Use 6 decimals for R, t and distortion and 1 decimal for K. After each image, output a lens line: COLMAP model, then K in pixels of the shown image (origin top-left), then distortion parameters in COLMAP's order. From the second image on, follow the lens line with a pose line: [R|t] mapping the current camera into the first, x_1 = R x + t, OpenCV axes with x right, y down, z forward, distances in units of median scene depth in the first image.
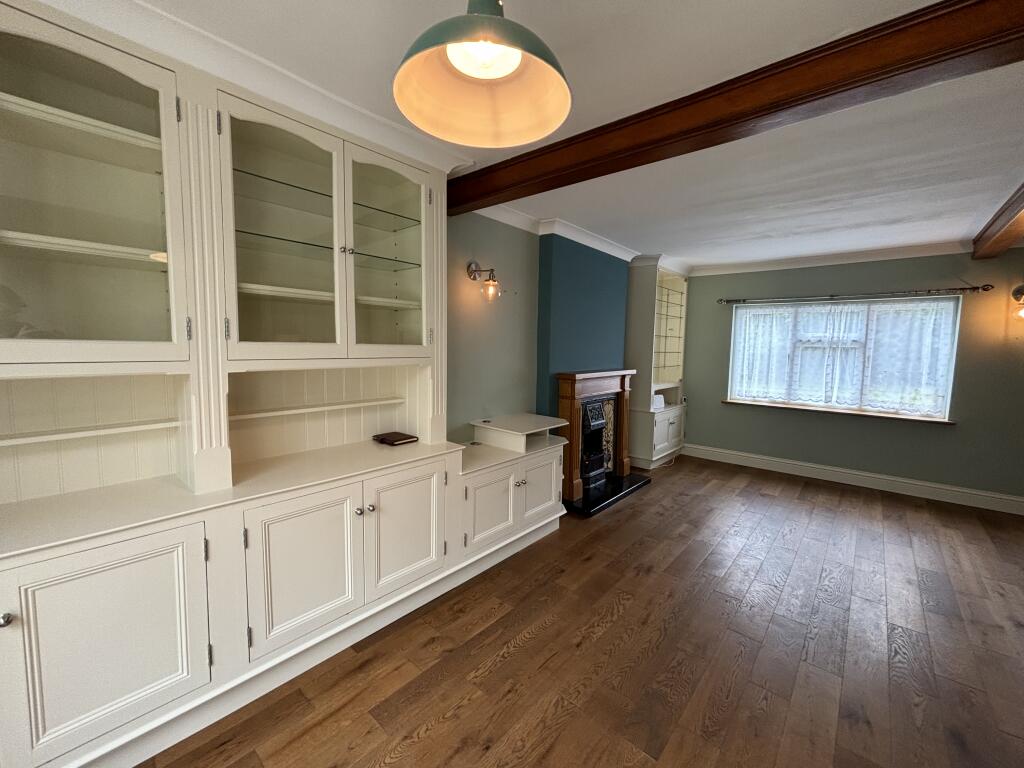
lens RADIAL K [[414.8, 0, 508.9], [0, 414.8, 373.6], [0, 0, 1]] dist [0.000123, -0.000650]
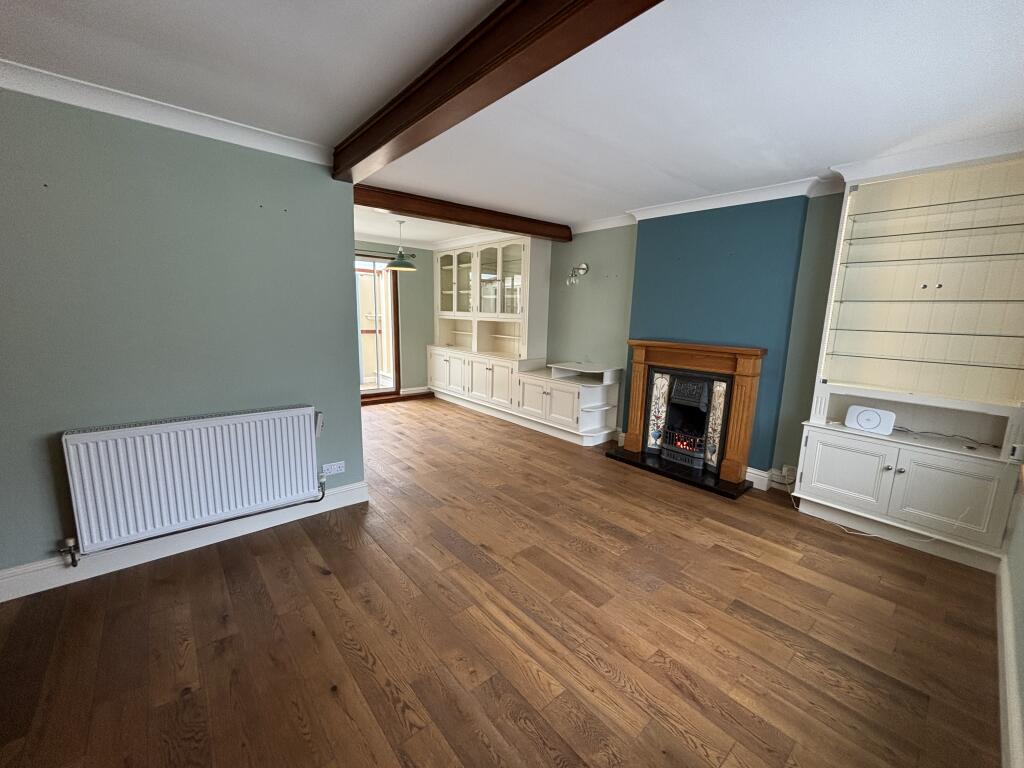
lens RADIAL K [[414.8, 0, 511.3], [0, 414.8, 386.9], [0, 0, 1]] dist [0.000123, -0.000650]
pose [[-0.145849, 0.158601, -0.976511, 1.943162], [-0.090760, 0.980758, 0.172847, -0.058579], [0.985135, 0.113838, -0.128648, 1.186076]]
